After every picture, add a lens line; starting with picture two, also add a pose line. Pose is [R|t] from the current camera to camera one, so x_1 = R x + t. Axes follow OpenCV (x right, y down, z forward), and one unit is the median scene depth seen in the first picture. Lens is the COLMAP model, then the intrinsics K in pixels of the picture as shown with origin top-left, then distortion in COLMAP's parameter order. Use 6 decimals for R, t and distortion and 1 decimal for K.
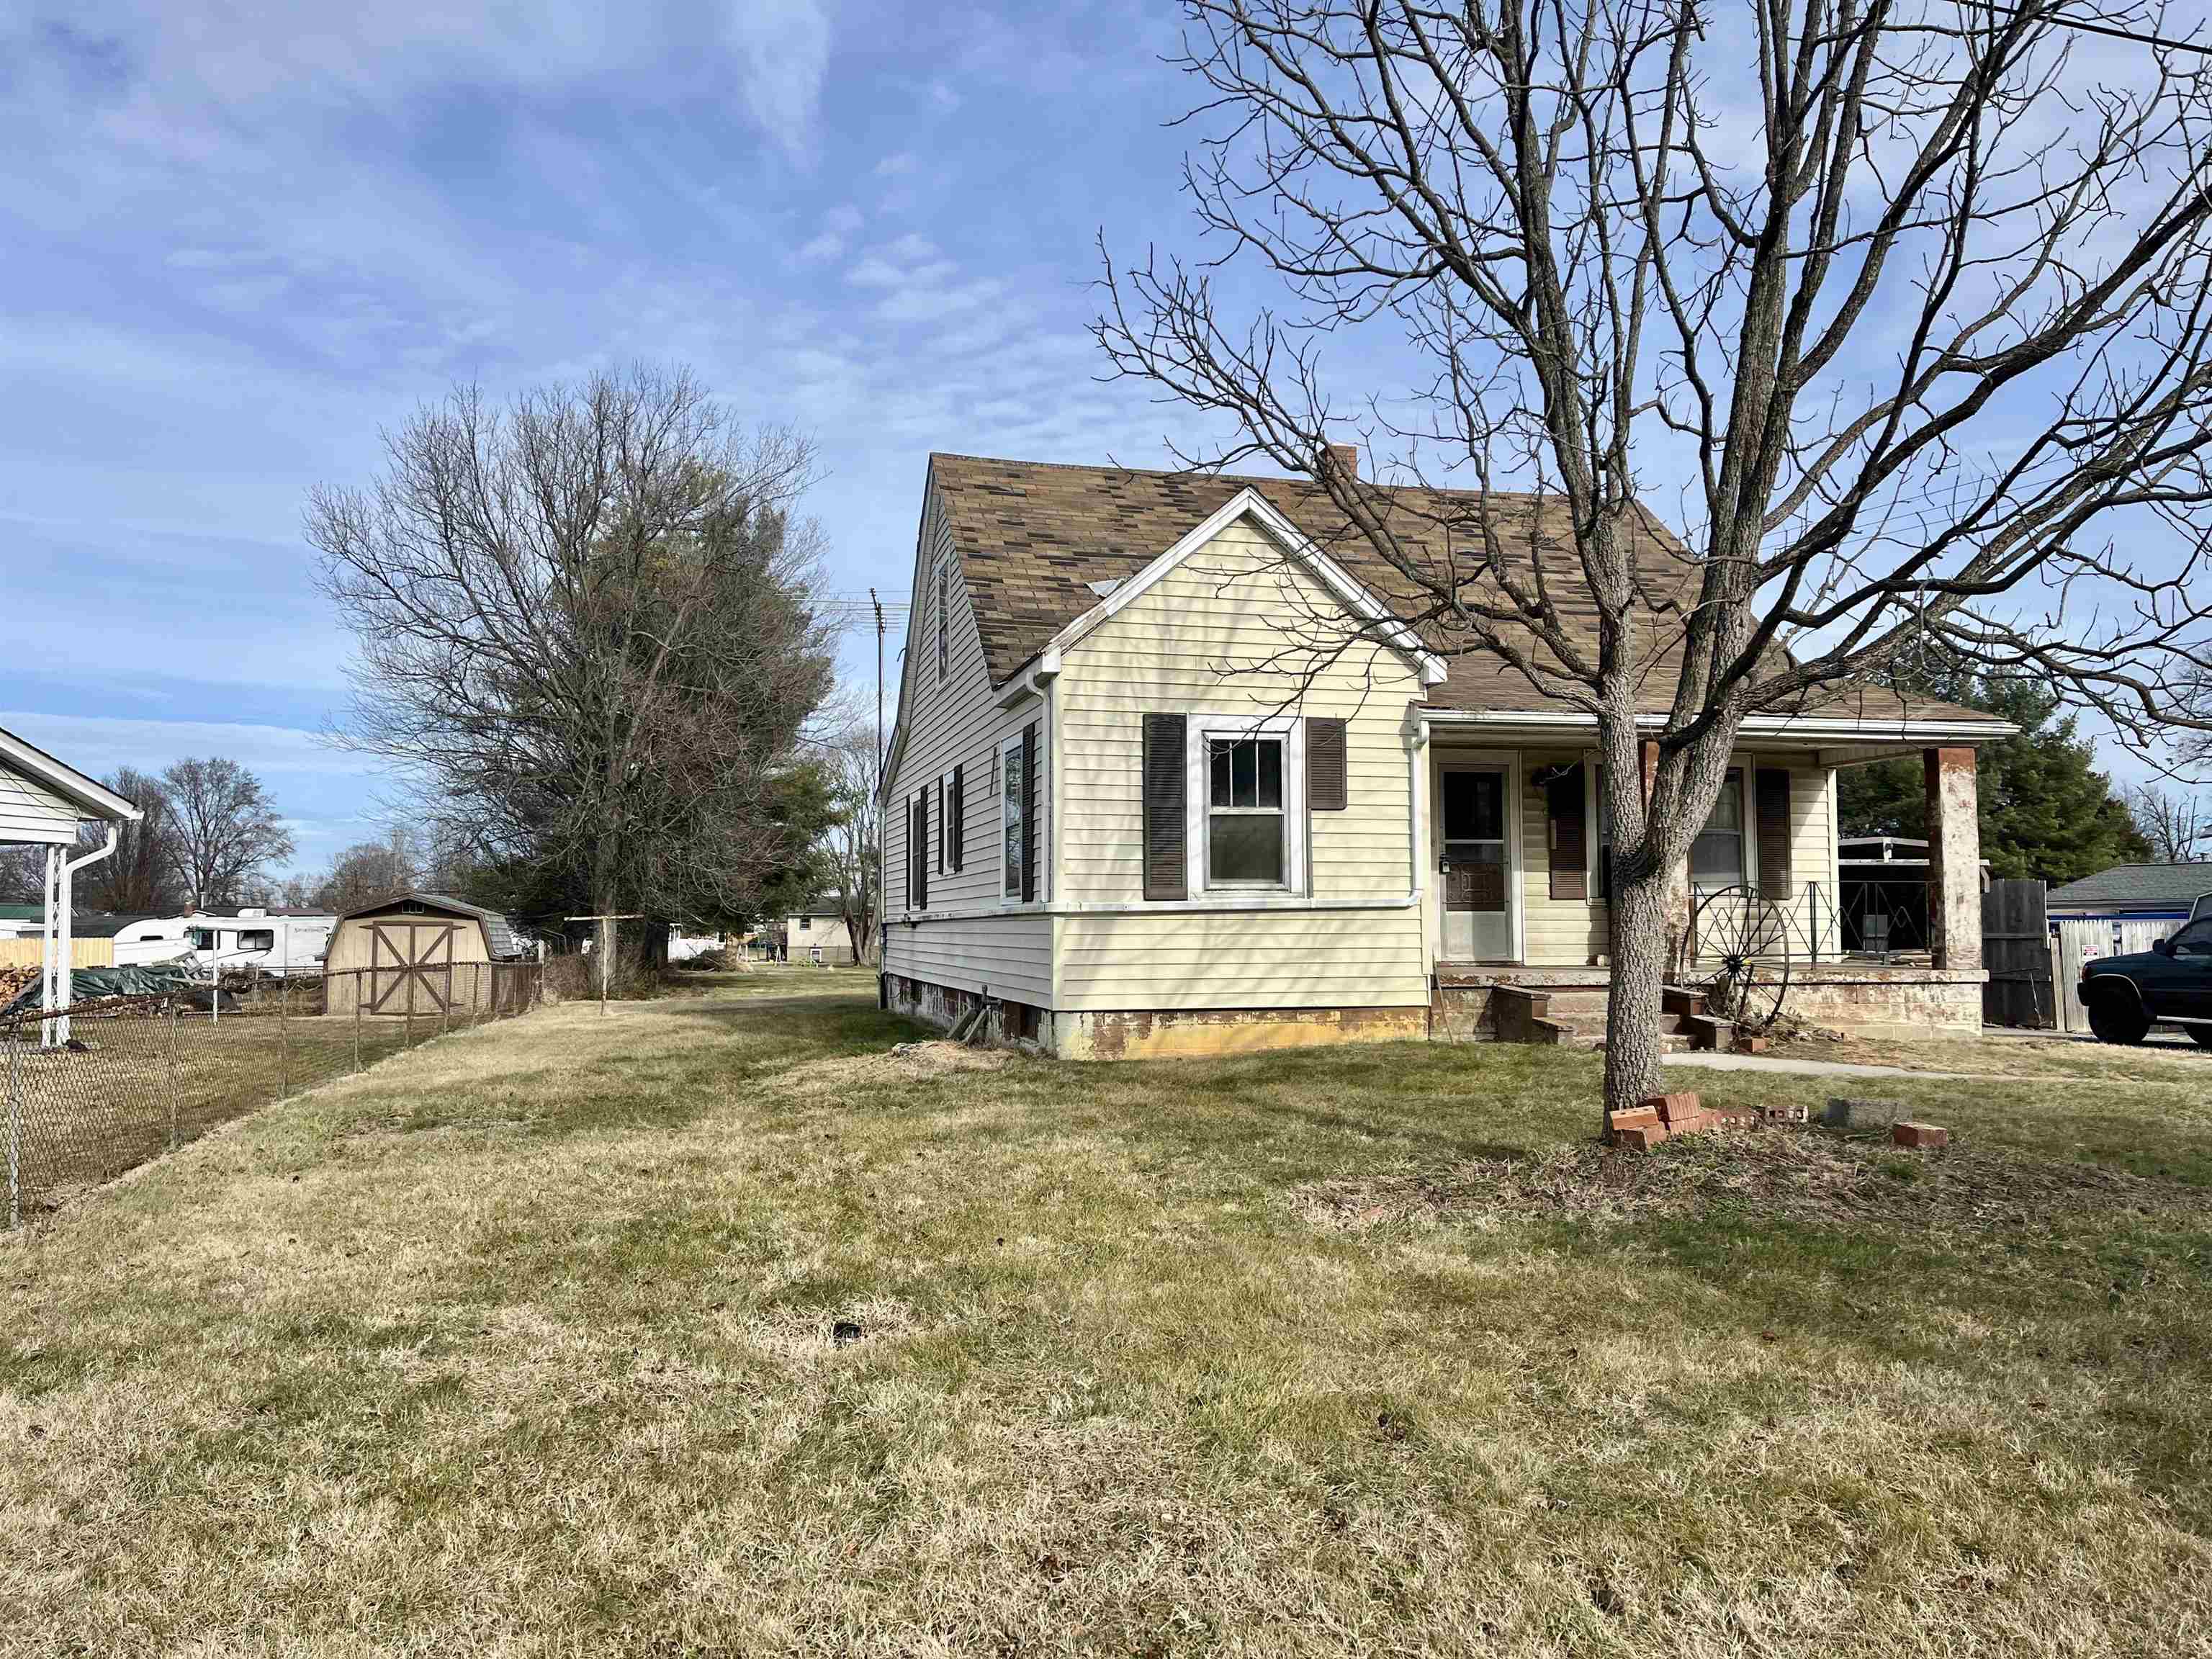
lens RADIAL K [[1684.8, 0, 1118.0], [0, 1684.8, 827.3], [0, 0, 1]] dist [0.076435, -0.094636]
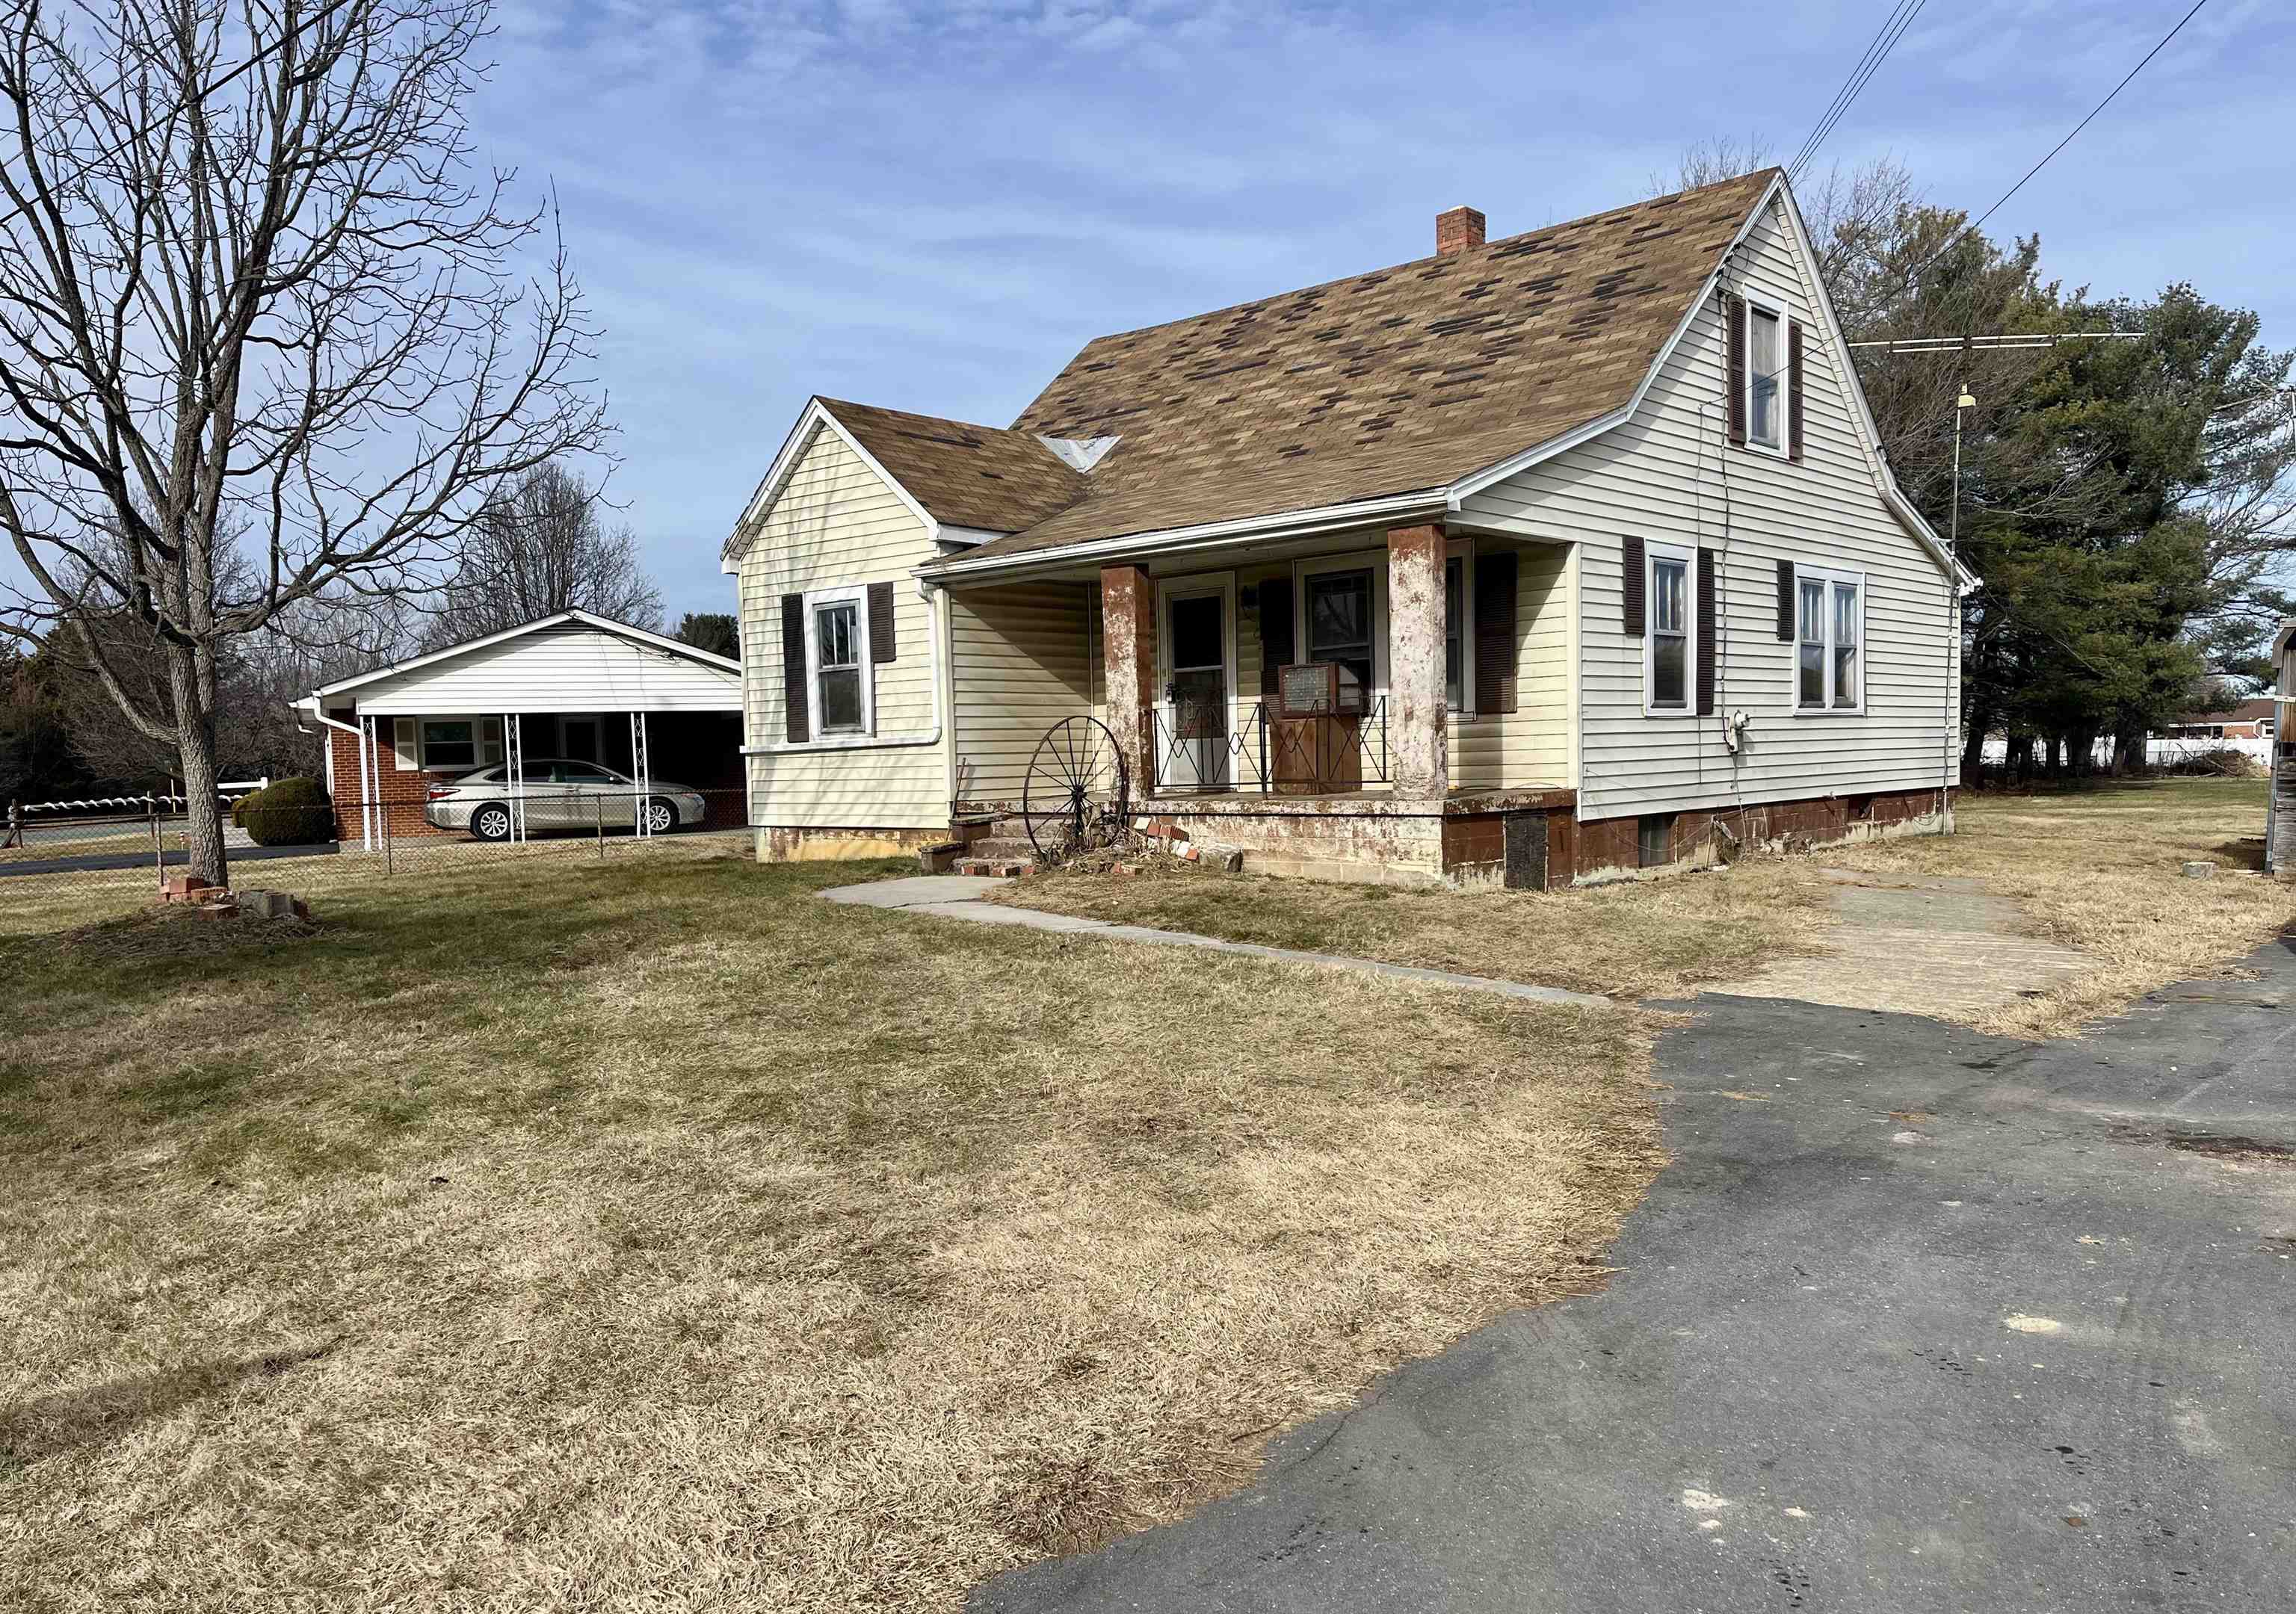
lens RADIAL K [[1744.0, 0, 1130.5], [0, 1744.0, 896.0], [0, 0, 1]] dist [0.041812, -0.069246]
pose [[0.545260, 0.056855, -0.836337, 1.145401], [0.073552, 0.990604, 0.115296, 0.021600], [0.835034, -0.124381, 0.535955, 0.427718]]
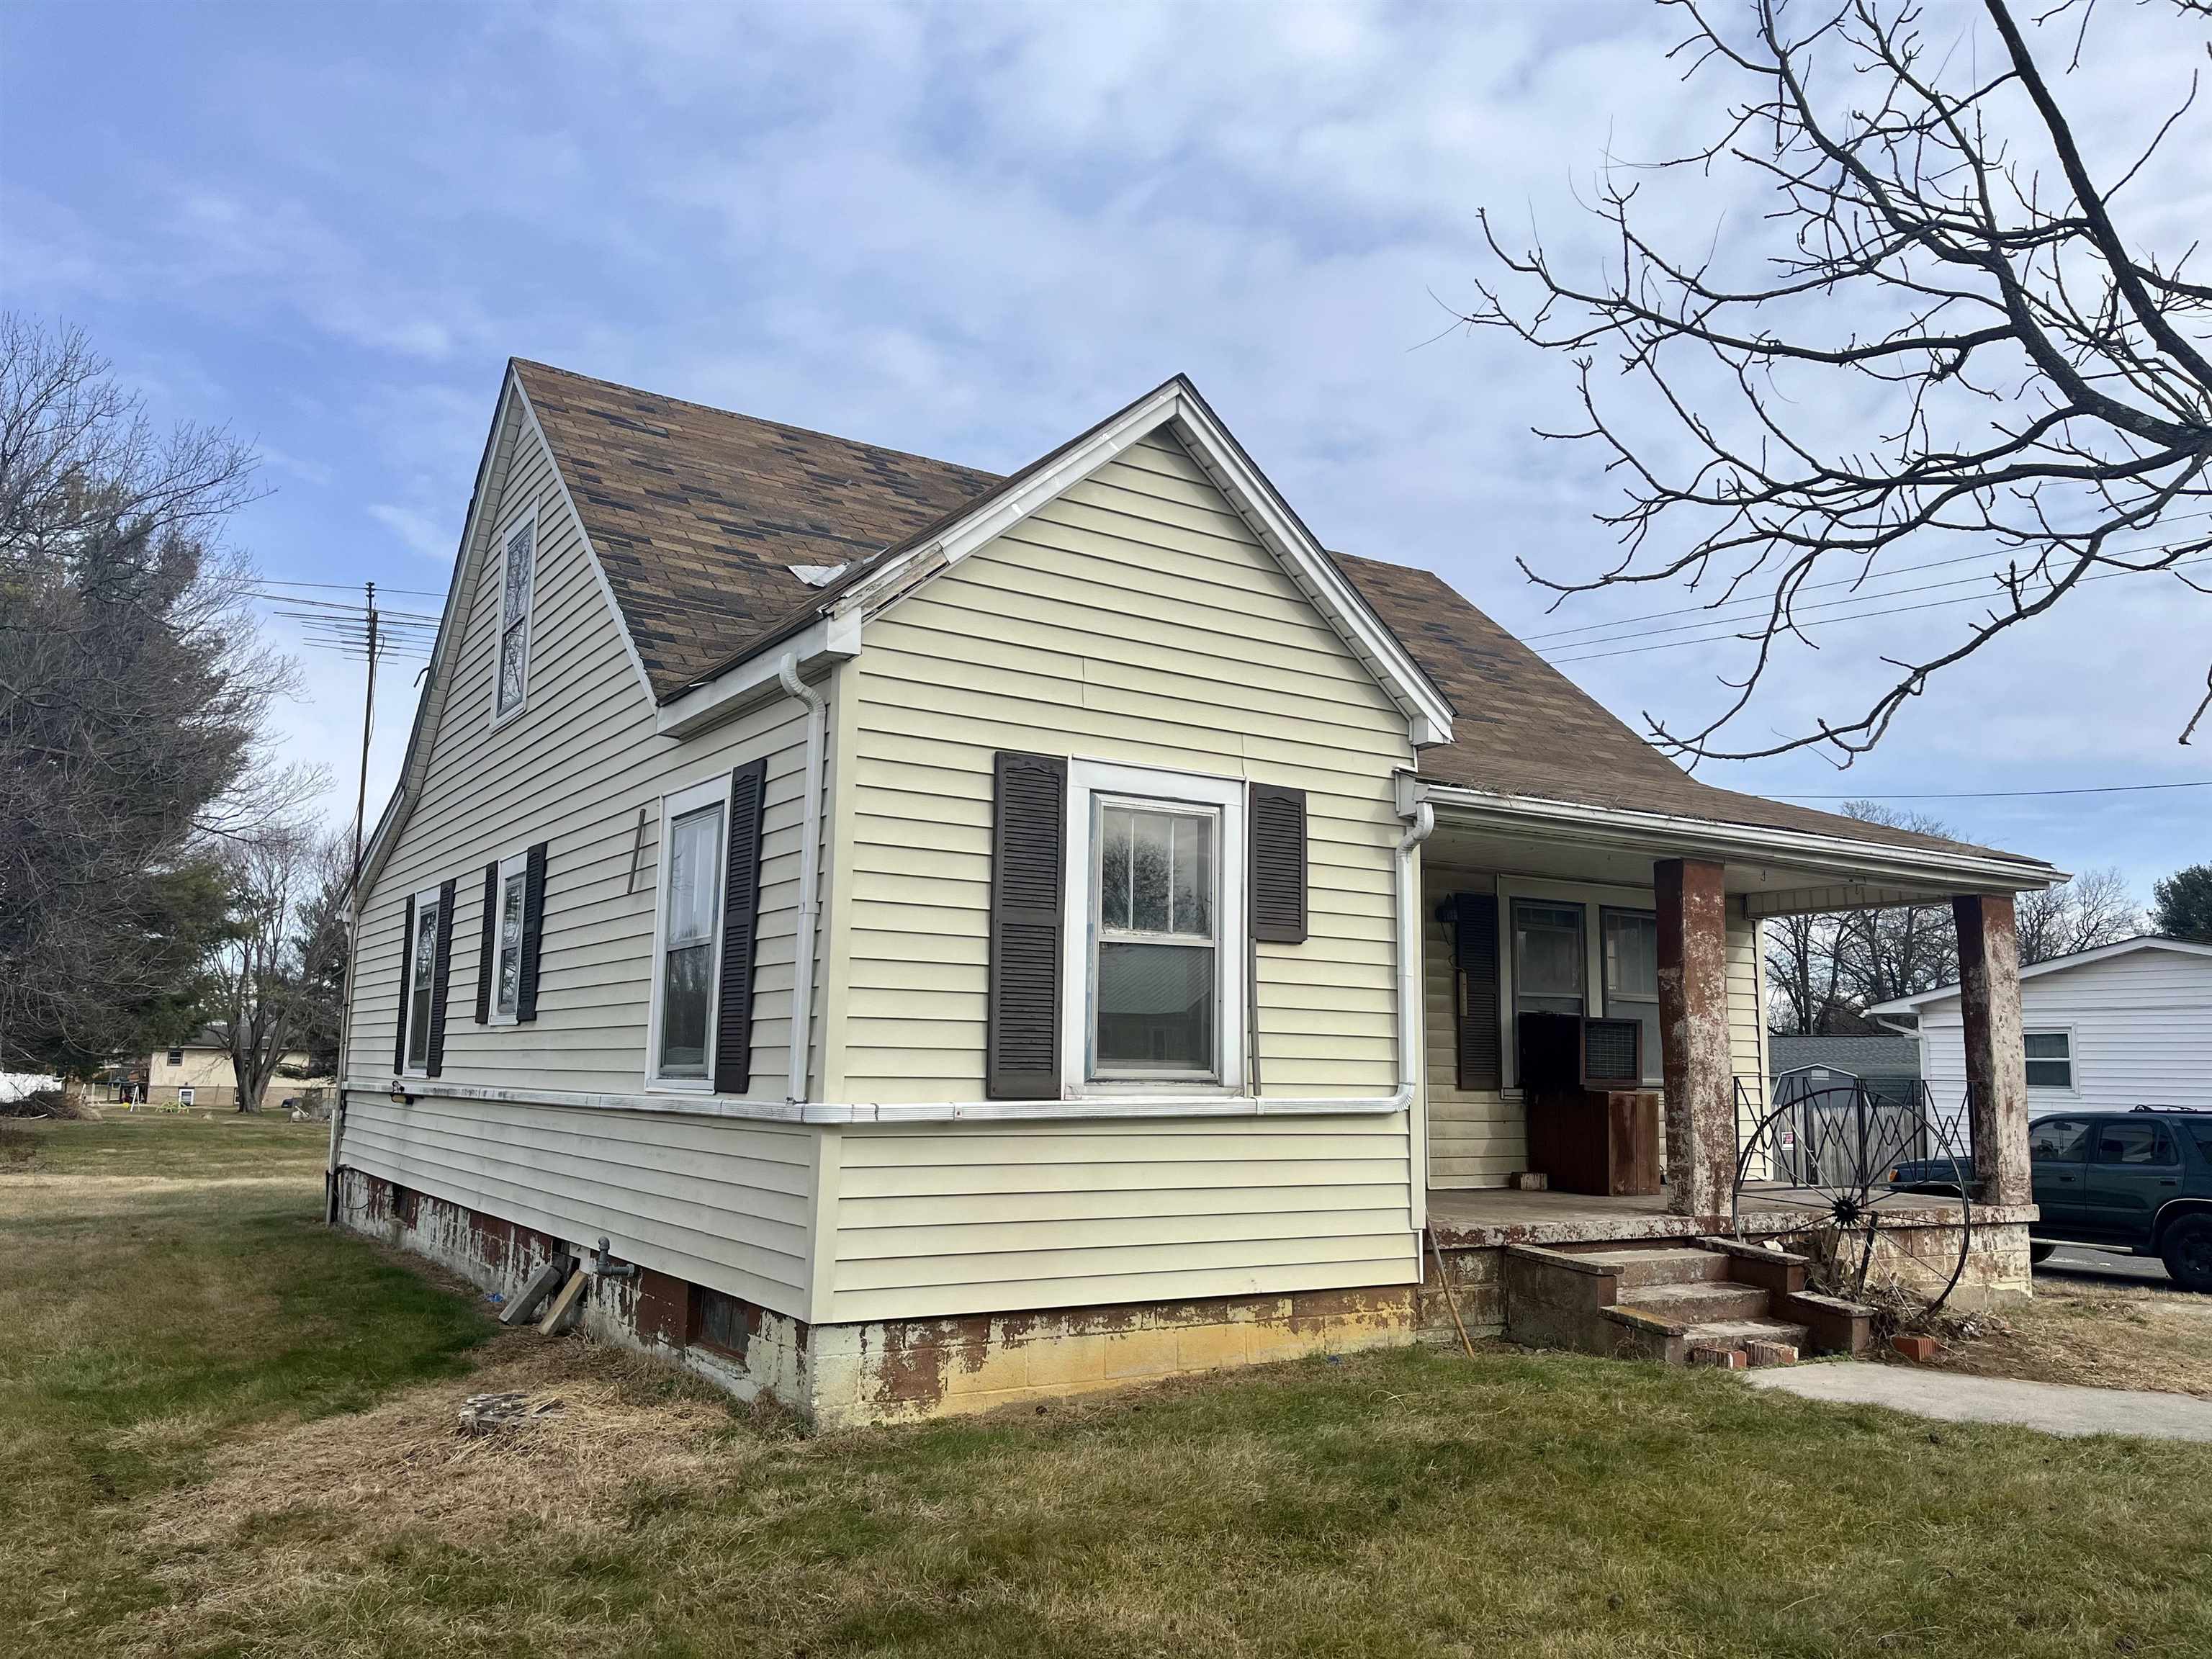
lens RADIAL K [[1684.8, 0, 1108.4], [0, 1684.8, 827.8], [0, 0, 1]] dist [0.076435, -0.094636]
pose [[0.950294, 0.064474, 0.304605, -0.101649], [-0.039337, 0.995347, -0.087959, 0.003179], [-0.308859, 0.071605, 0.948409, 0.424730]]
